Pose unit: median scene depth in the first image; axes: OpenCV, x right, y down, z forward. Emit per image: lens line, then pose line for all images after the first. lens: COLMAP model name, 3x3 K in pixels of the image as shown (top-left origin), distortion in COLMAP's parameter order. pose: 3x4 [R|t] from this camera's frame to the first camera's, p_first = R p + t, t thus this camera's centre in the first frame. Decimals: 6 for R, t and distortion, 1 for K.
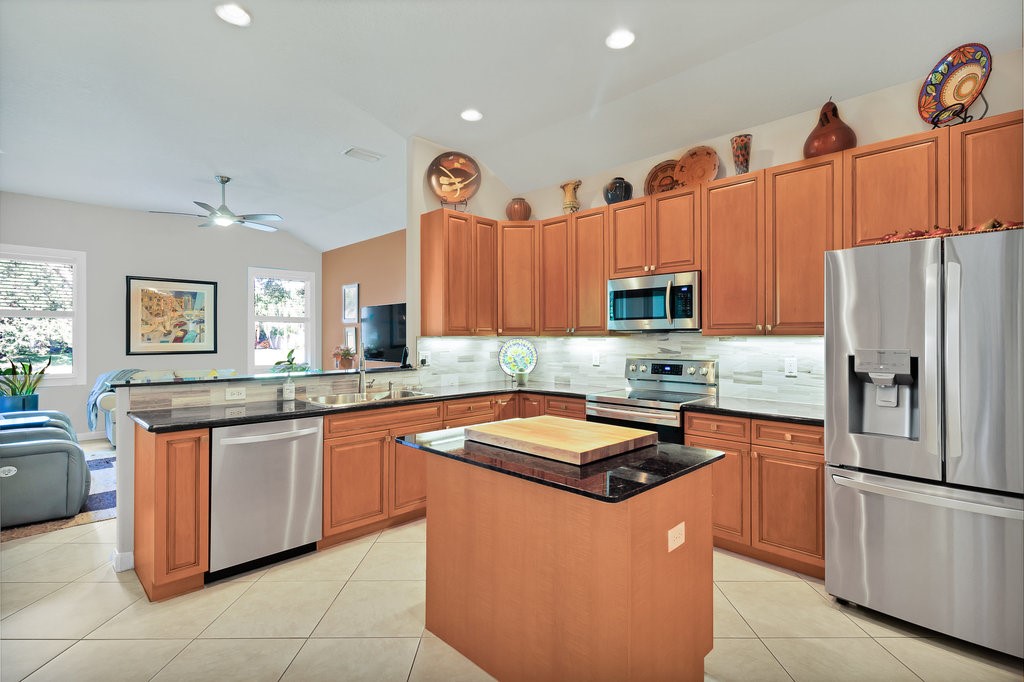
lens RADIAL K [[486.6, 0, 515.5], [0, 486.6, 337.1], [0, 0, 1]] dist [0.003464, -0.001824]
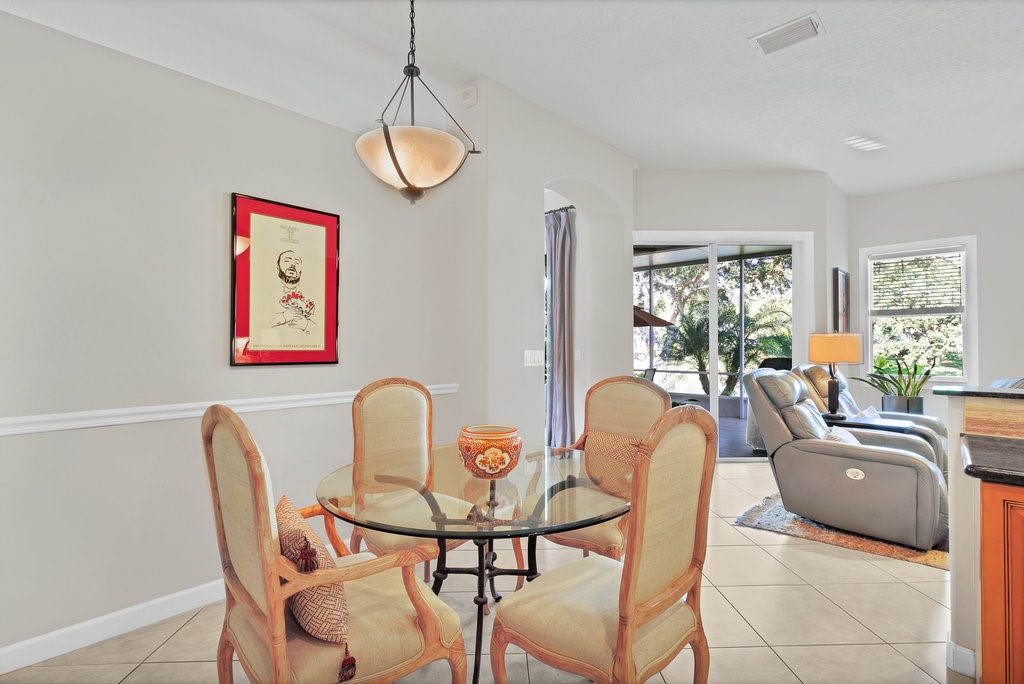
lens RADIAL K [[486.6, 0, 518.3], [0, 486.6, 345.2], [0, 0, 1]] dist [0.003464, -0.001824]
pose [[0.047805, -0.000164, -0.998857, -0.111419], [0.002243, 0.999997, -0.000057, 0.021799], [0.998854, -0.002237, 0.047805, 0.242776]]
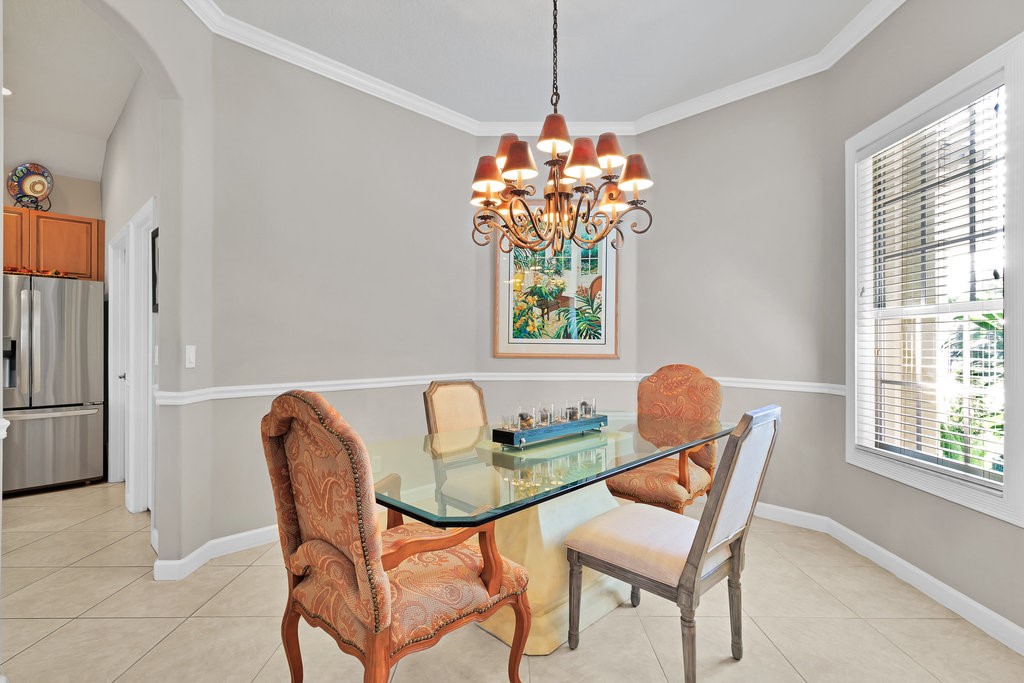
lens RADIAL K [[486.6, 0, 512.5], [0, 486.6, 342.6], [0, 0, 1]] dist [0.003464, -0.001824]
pose [[-0.002366, 0.001071, 0.999997, -0.487062], [-0.005267, 0.999986, -0.001083, 0.020281], [-0.999983, -0.005269, -0.002360, -0.412148]]
